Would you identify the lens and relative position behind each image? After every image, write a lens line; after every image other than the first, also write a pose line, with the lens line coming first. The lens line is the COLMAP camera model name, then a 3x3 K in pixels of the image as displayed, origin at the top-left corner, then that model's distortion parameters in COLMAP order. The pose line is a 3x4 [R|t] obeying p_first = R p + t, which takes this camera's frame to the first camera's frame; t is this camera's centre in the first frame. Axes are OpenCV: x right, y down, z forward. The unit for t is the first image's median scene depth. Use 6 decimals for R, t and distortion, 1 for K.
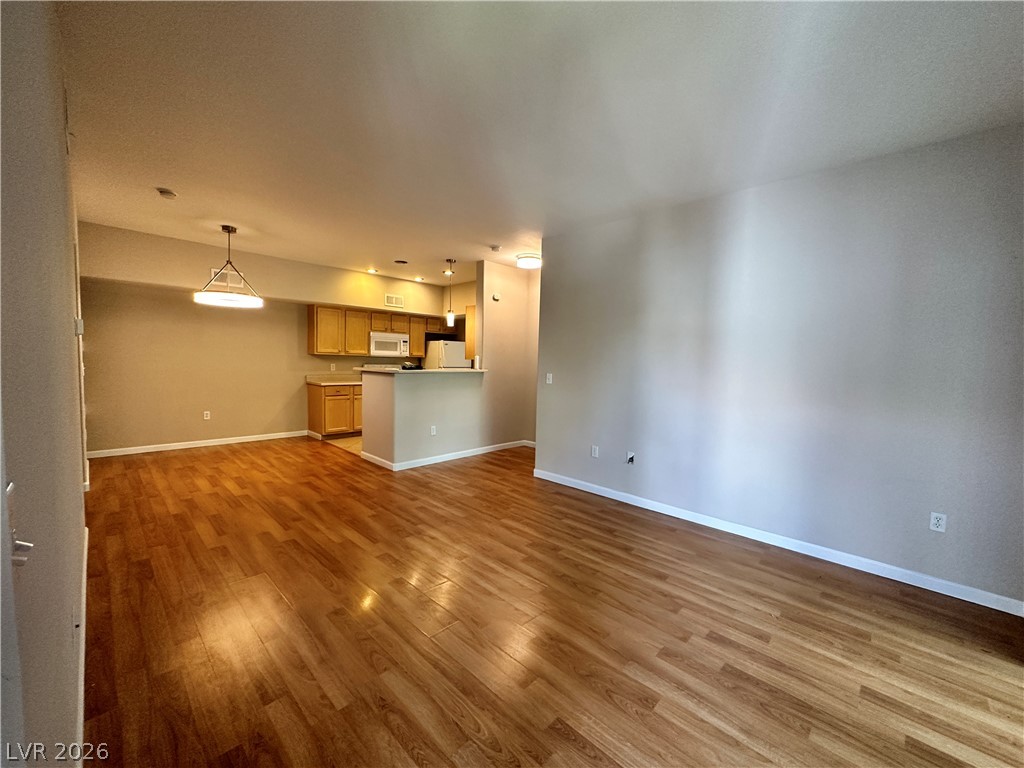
lens RADIAL K [[409.0, 0, 512.0], [0, 409.0, 384.0], [0, 0, 1]] dist [0.001600, 0.000339]
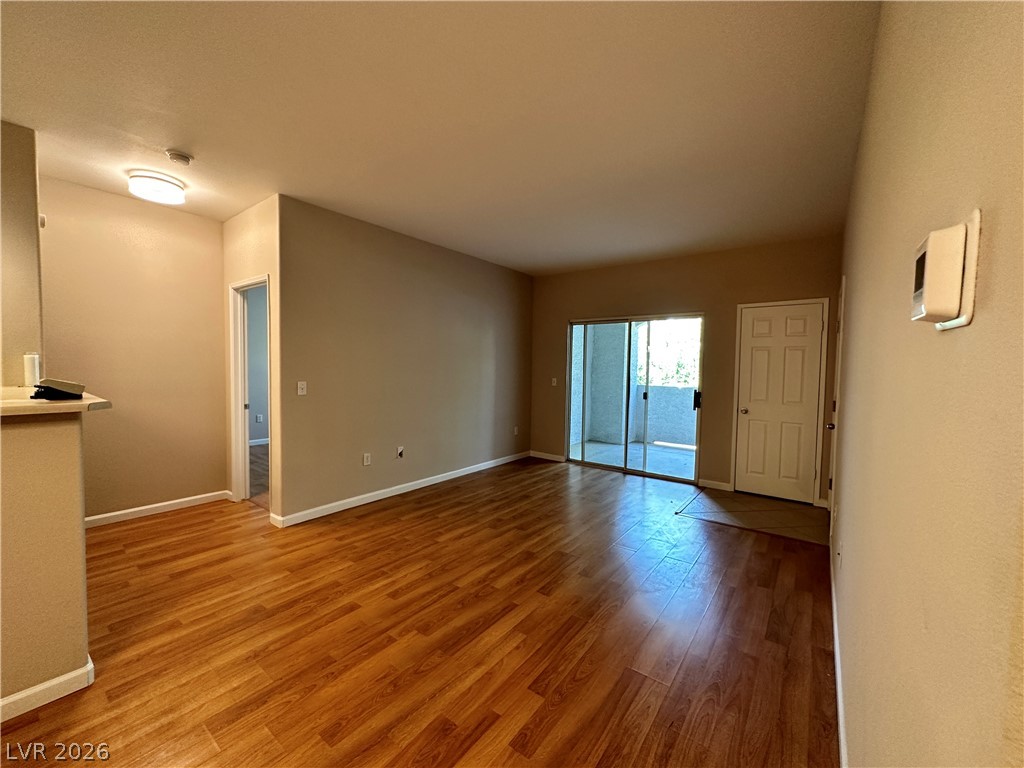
lens RADIAL K [[409.0, 0, 512.0], [0, 409.0, 384.0], [0, 0, 1]] dist [0.001600, 0.000339]
pose [[-0.126342, -0.070976, 0.989444, -0.719893], [0.036766, 0.996417, 0.076171, -0.066221], [-0.991305, 0.046001, -0.123279, 0.718292]]
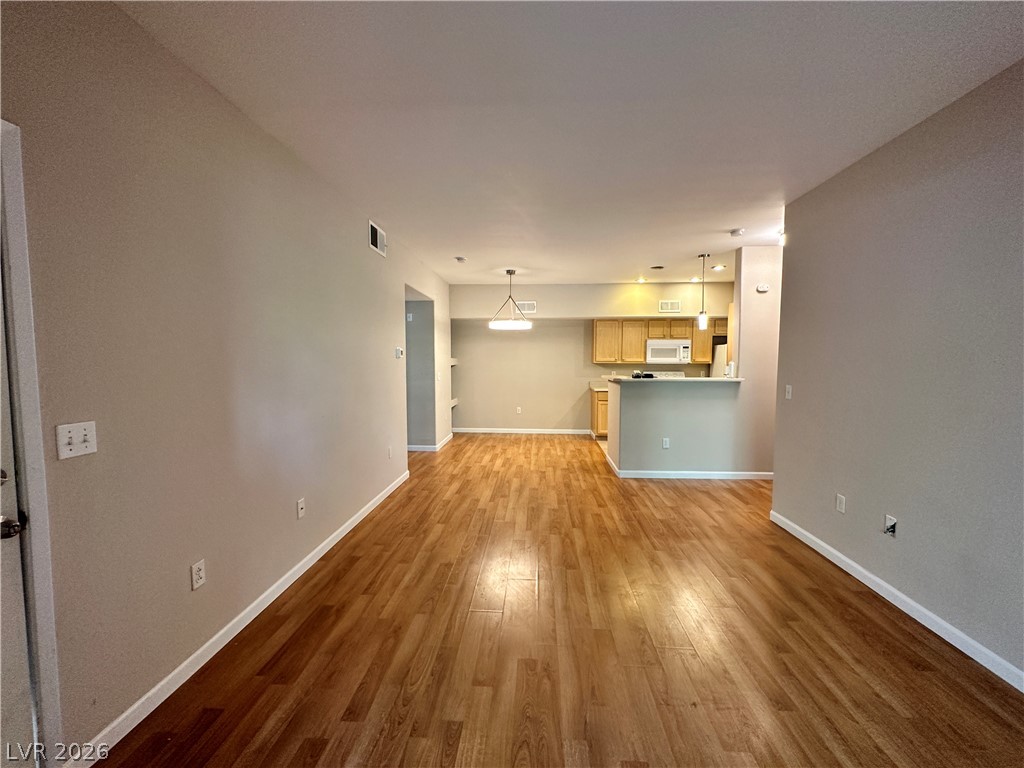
lens RADIAL K [[409.0, 0, 512.0], [0, 409.0, 384.0], [0, 0, 1]] dist [0.001600, 0.000339]
pose [[0.650191, 0.021117, -0.759477, 0.331435], [-0.030748, 0.999526, 0.001468, -0.014160], [0.759148, 0.022398, 0.650532, 0.139964]]
